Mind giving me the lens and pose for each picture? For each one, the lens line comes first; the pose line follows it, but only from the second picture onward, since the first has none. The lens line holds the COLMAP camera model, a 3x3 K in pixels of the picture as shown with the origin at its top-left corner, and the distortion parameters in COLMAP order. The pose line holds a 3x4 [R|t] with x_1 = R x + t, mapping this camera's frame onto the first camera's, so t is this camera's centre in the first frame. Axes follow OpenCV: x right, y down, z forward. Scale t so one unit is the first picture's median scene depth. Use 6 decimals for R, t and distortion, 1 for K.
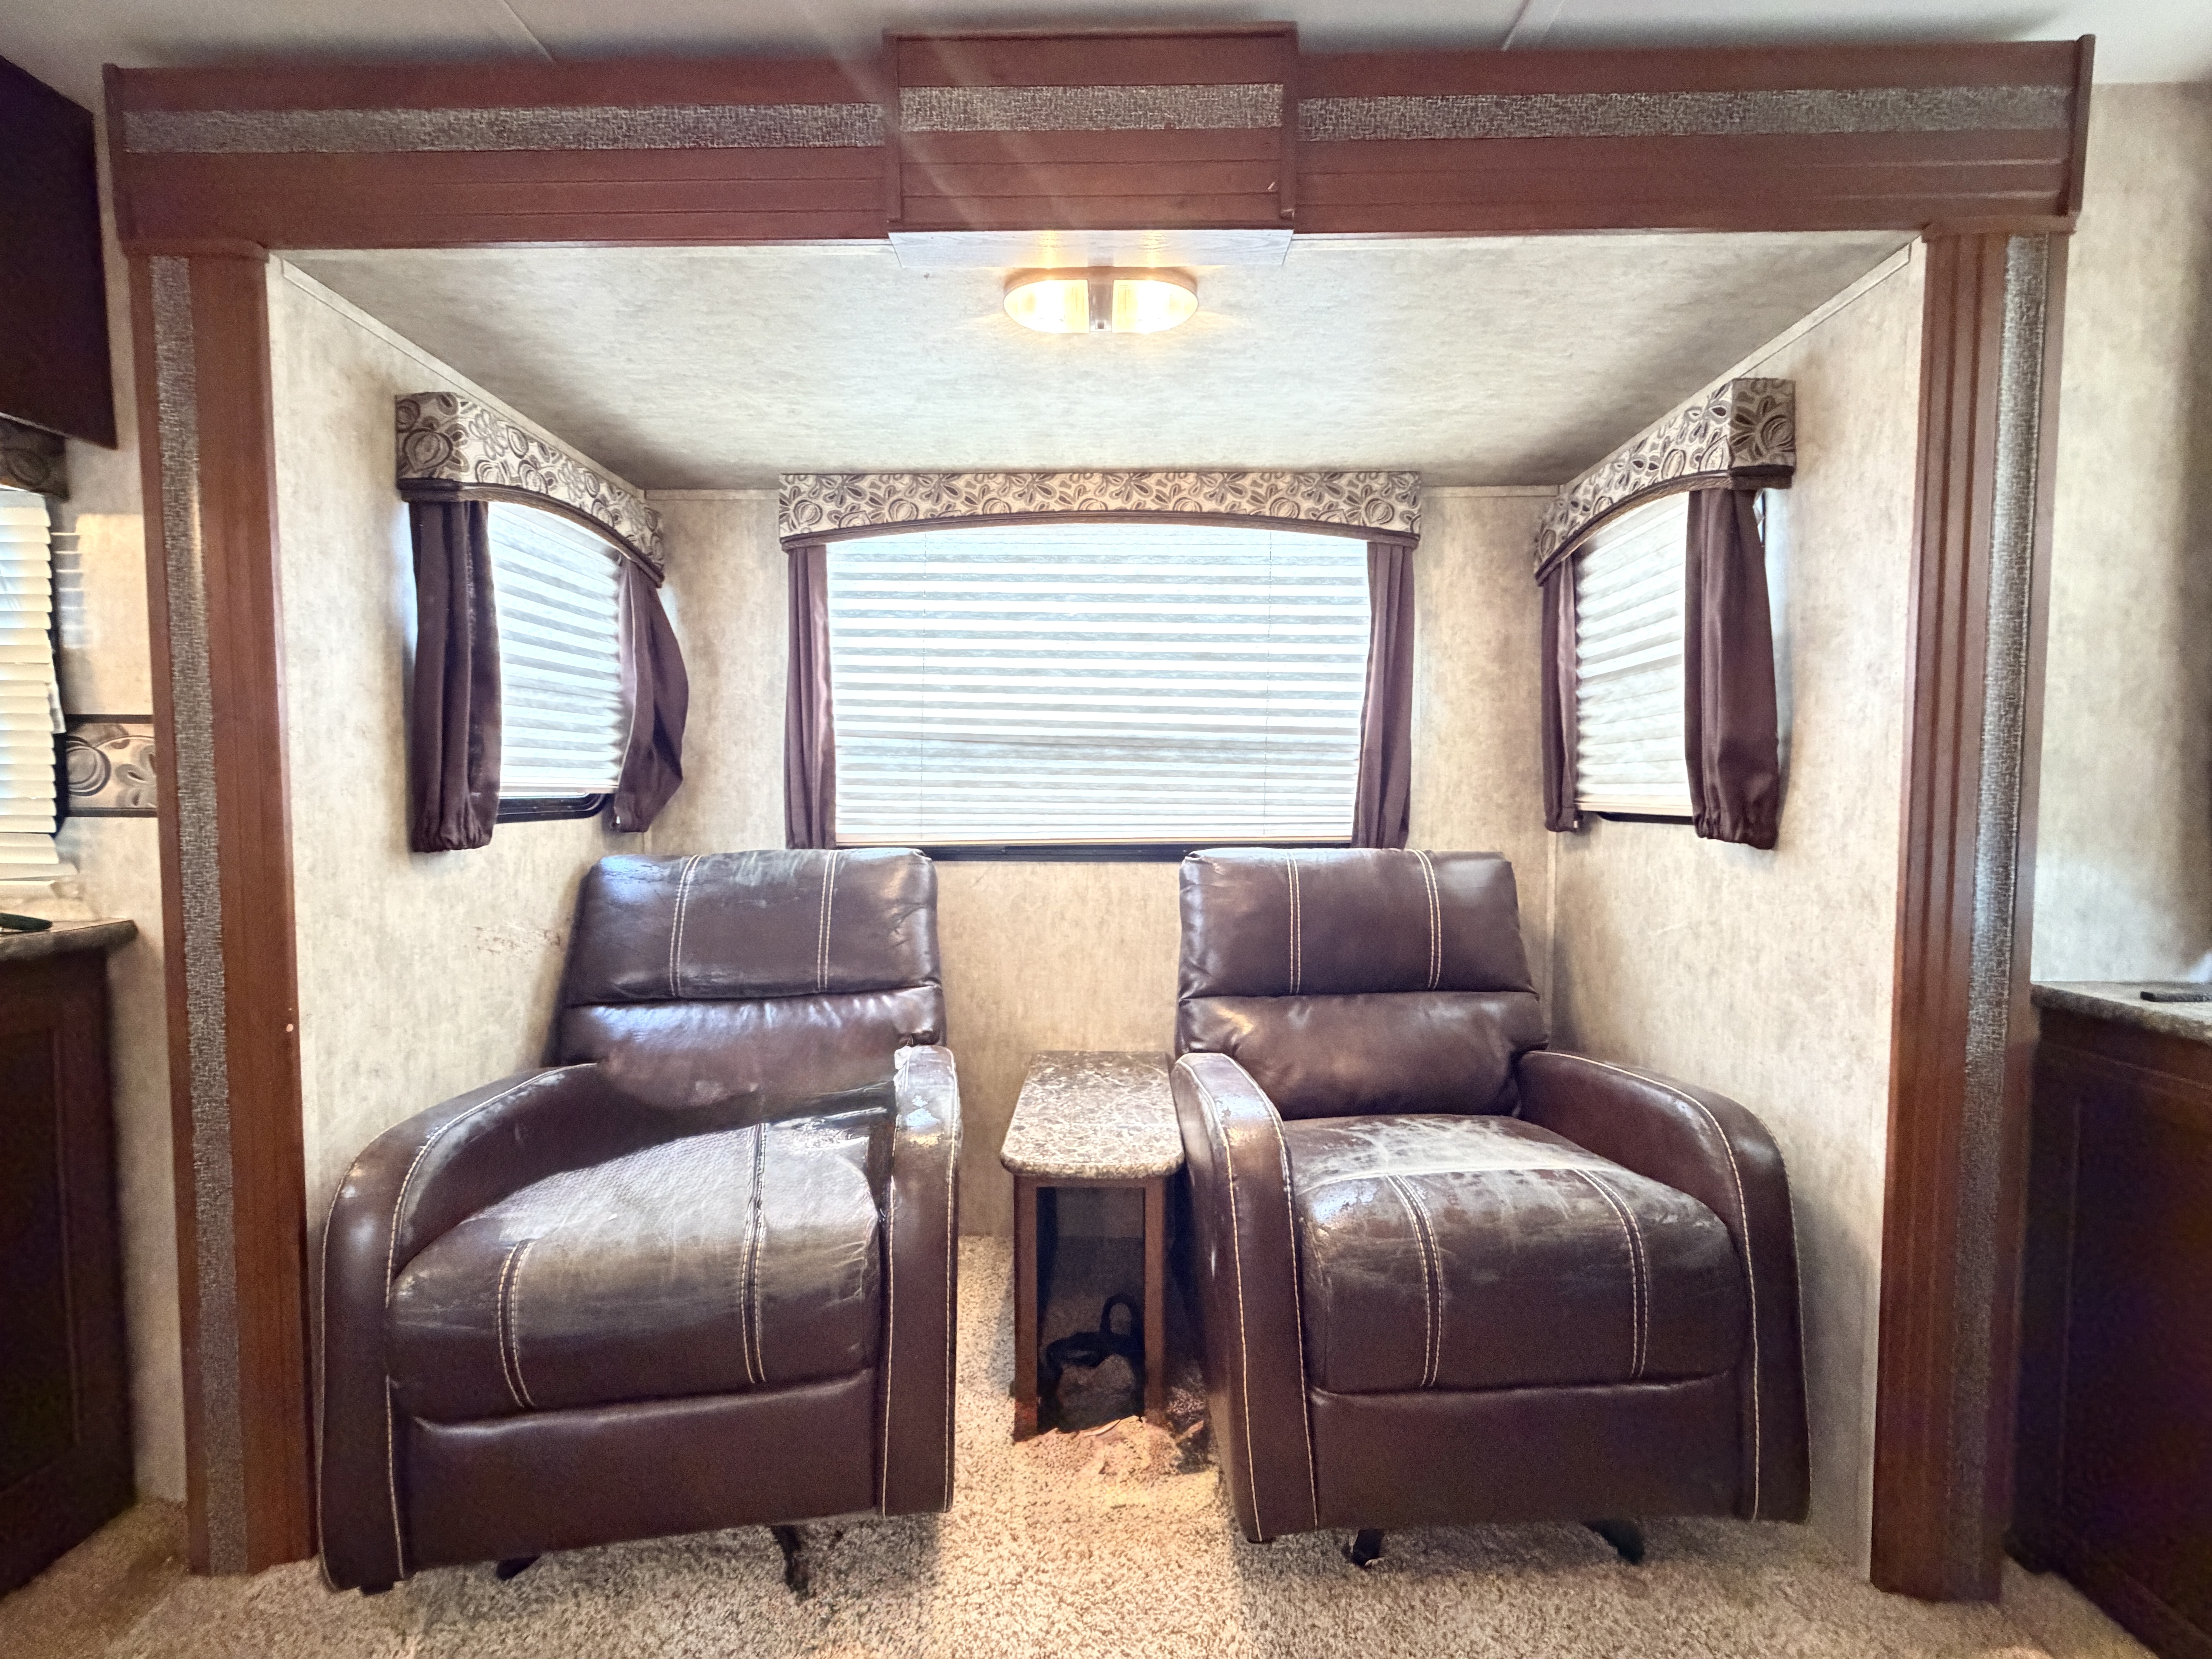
lens RADIAL K [[881.4, 0, 1103.3], [0, 881.4, 830.1], [0, 0, 1]] dist [0.000536, -0.000154]
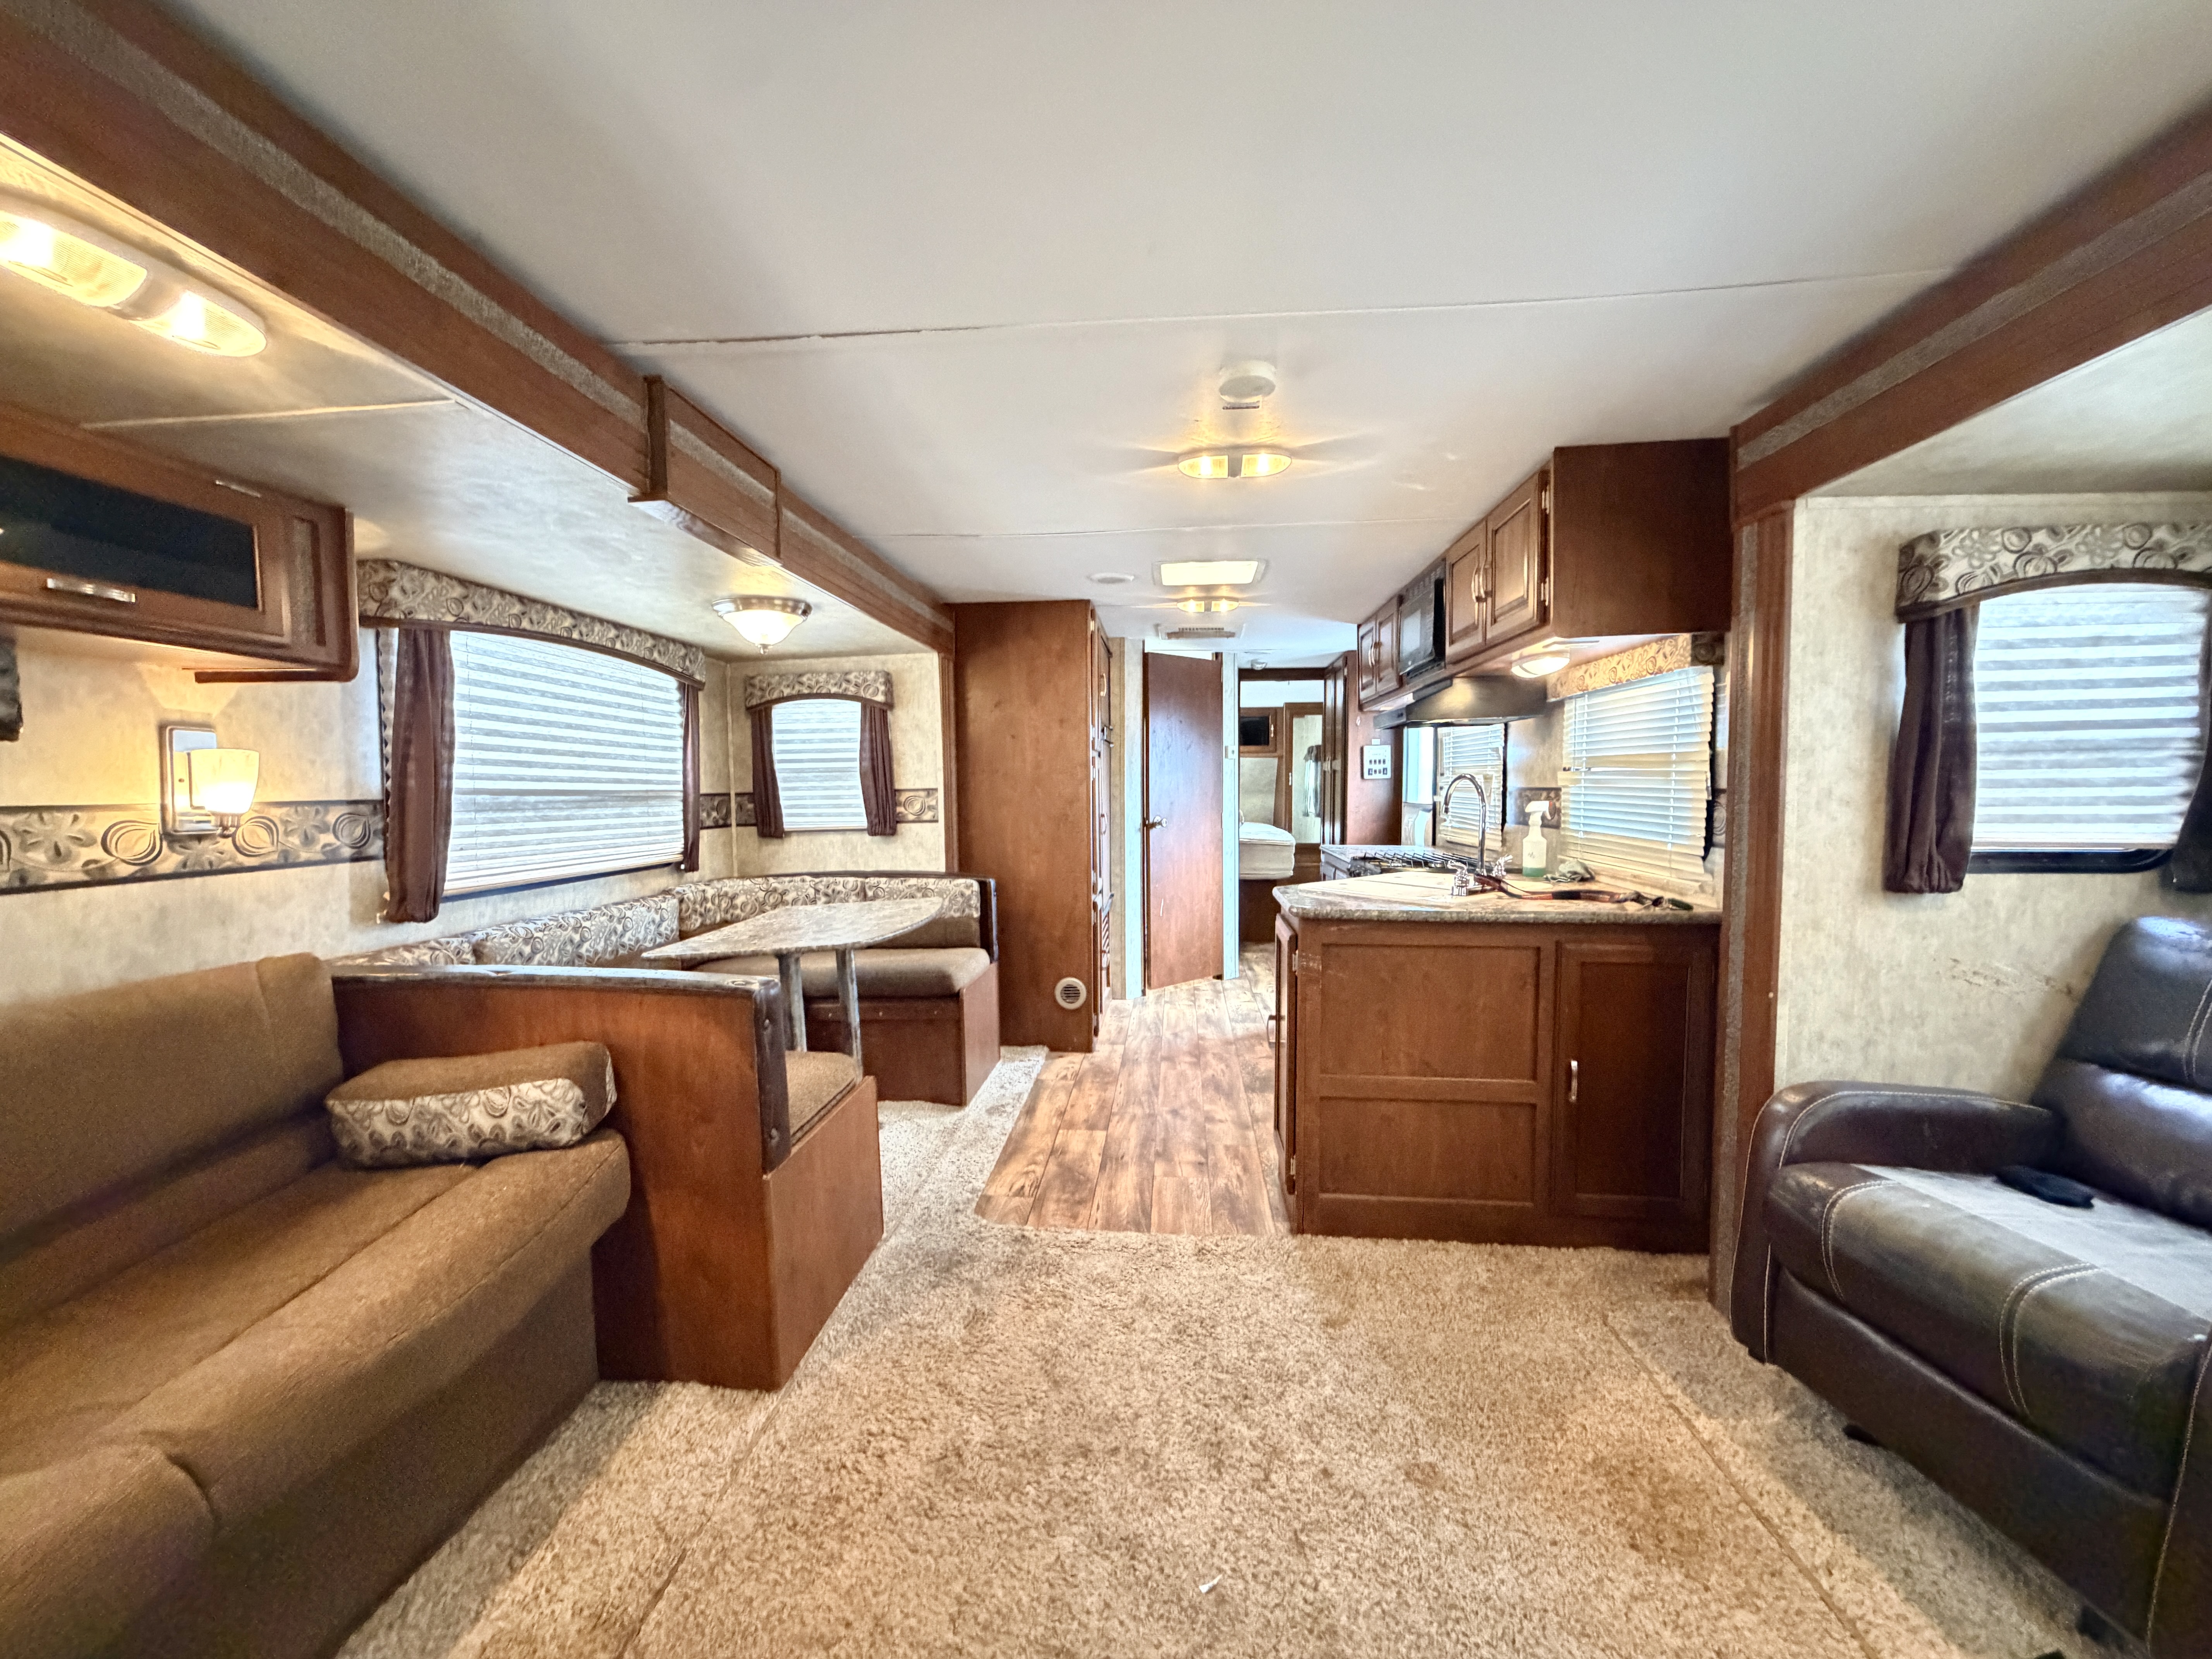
lens RADIAL K [[881.4, 0, 1109.5], [0, 881.4, 823.5], [0, 0, 1]] dist [0.000536, -0.000154]
pose [[-0.059370, 0.044973, -0.997222, 0.600309], [-0.044491, 0.997873, 0.047651, -0.087845], [0.997244, 0.047196, -0.057243, -0.082639]]
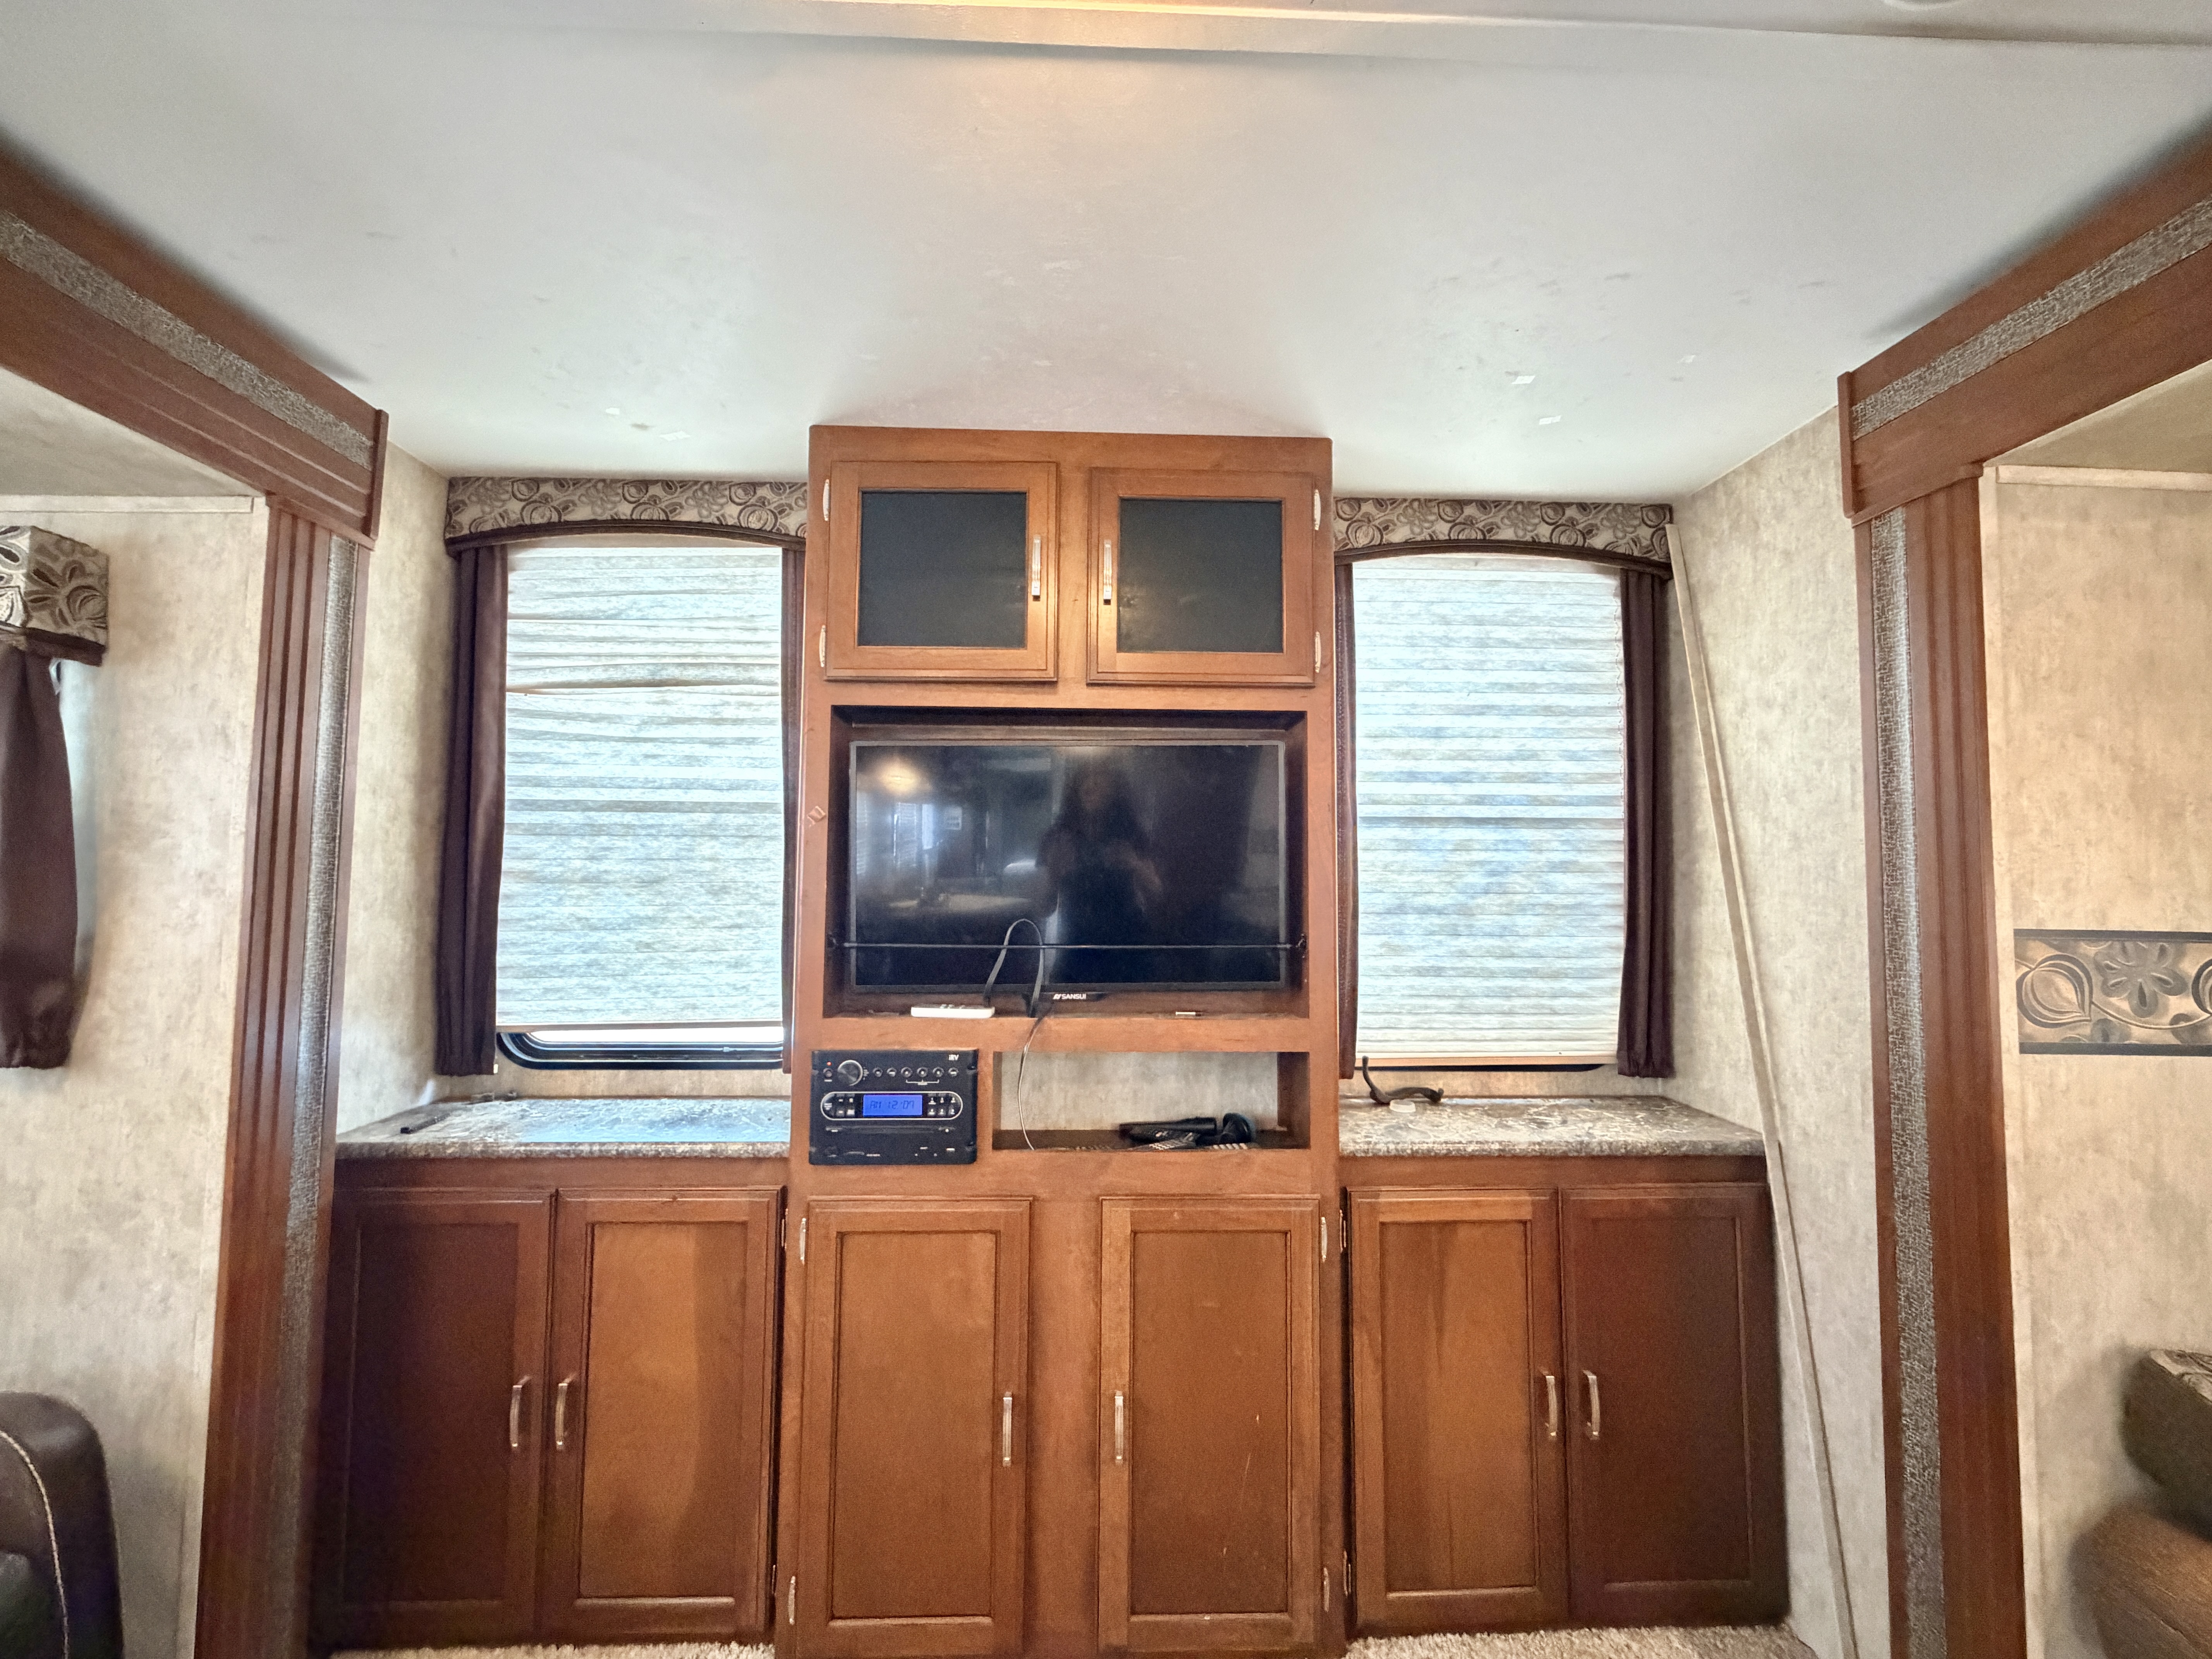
lens RADIAL K [[881.4, 0, 1106.1], [0, 881.4, 829.3], [0, 0, 1]] dist [0.000536, -0.000154]
pose [[-0.058087, 0.059327, 0.996547, -0.183889], [0.042168, 0.997488, -0.056925, -0.120197], [-0.997421, 0.038716, -0.060443, 0.015748]]
